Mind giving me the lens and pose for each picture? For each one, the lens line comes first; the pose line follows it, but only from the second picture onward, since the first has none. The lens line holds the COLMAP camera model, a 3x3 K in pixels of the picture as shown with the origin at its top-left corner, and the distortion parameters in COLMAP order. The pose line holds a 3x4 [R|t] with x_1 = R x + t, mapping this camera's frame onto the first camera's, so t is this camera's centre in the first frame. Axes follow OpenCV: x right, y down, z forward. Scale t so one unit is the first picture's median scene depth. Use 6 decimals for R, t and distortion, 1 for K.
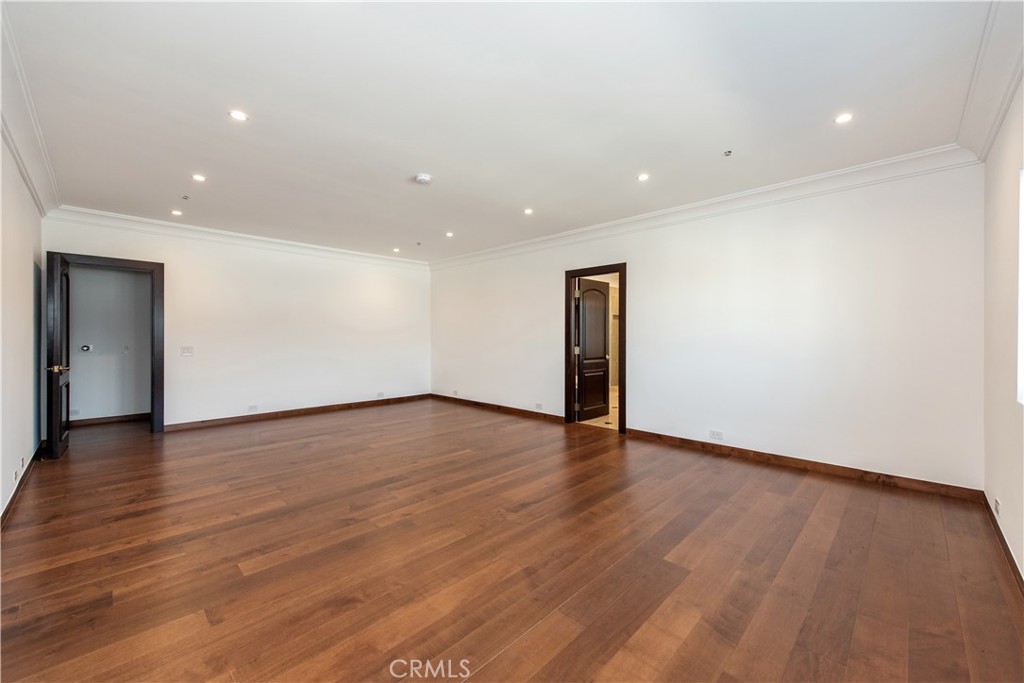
lens RADIAL K [[402.3, 0, 507.9], [0, 402.3, 336.6], [0, 0, 1]] dist [0.006976, -0.000170]
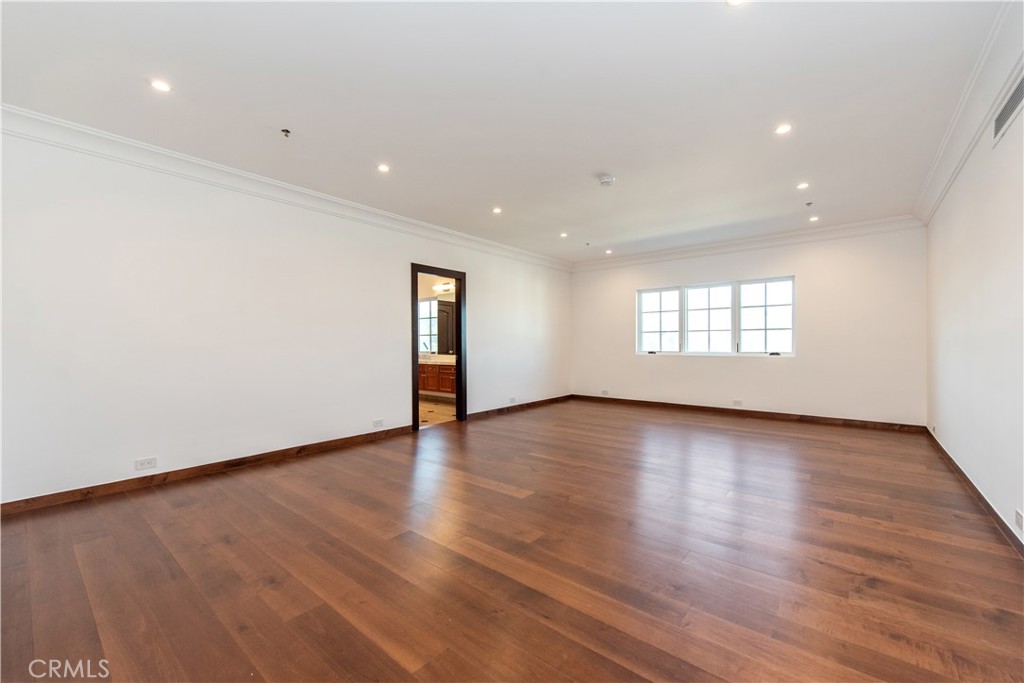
lens RADIAL K [[402.3, 0, 505.5], [0, 402.3, 342.0], [0, 0, 1]] dist [0.006976, -0.000170]
pose [[-0.067829, -0.003208, 0.997692, -1.504985], [0.006754, 0.999970, 0.003675, 0.013841], [-0.997674, 0.006988, -0.067806, 1.594683]]
